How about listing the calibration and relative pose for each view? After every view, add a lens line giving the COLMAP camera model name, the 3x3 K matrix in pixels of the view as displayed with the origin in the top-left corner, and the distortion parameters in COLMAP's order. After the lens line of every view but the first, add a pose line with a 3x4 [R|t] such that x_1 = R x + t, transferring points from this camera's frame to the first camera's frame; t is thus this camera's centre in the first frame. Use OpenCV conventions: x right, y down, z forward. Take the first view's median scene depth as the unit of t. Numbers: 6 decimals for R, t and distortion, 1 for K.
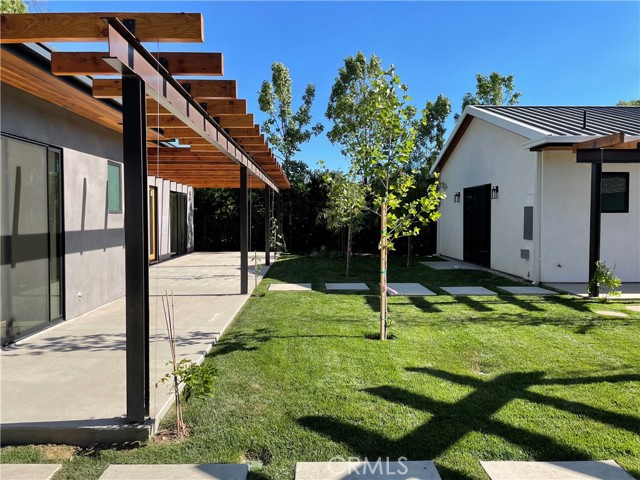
lens RADIAL K [[485.6, 0, 320.0], [0, 485.6, 240.0], [0, 0, 1]] dist [0.118008, -0.192867]
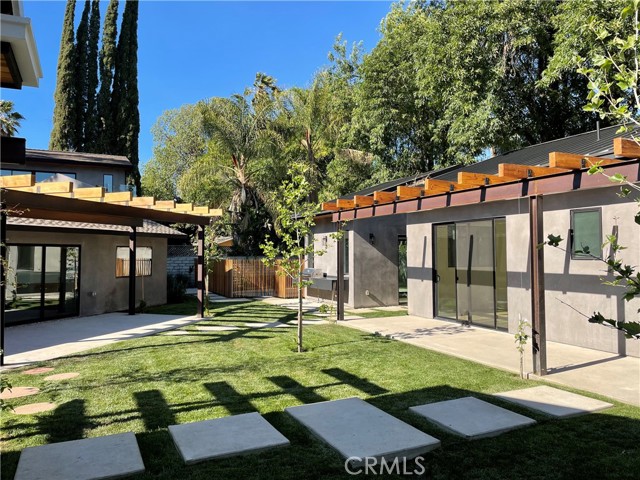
lens RADIAL K [[485.6, 0, 320.0], [0, 485.6, 240.0], [0, 0, 1]] dist [0.118008, -0.192867]
pose [[-0.909334, -0.036181, -0.414490, 0.641763], [-0.040922, 0.999159, 0.002561, -0.097312], [0.414049, 0.019291, -0.910050, 2.216719]]
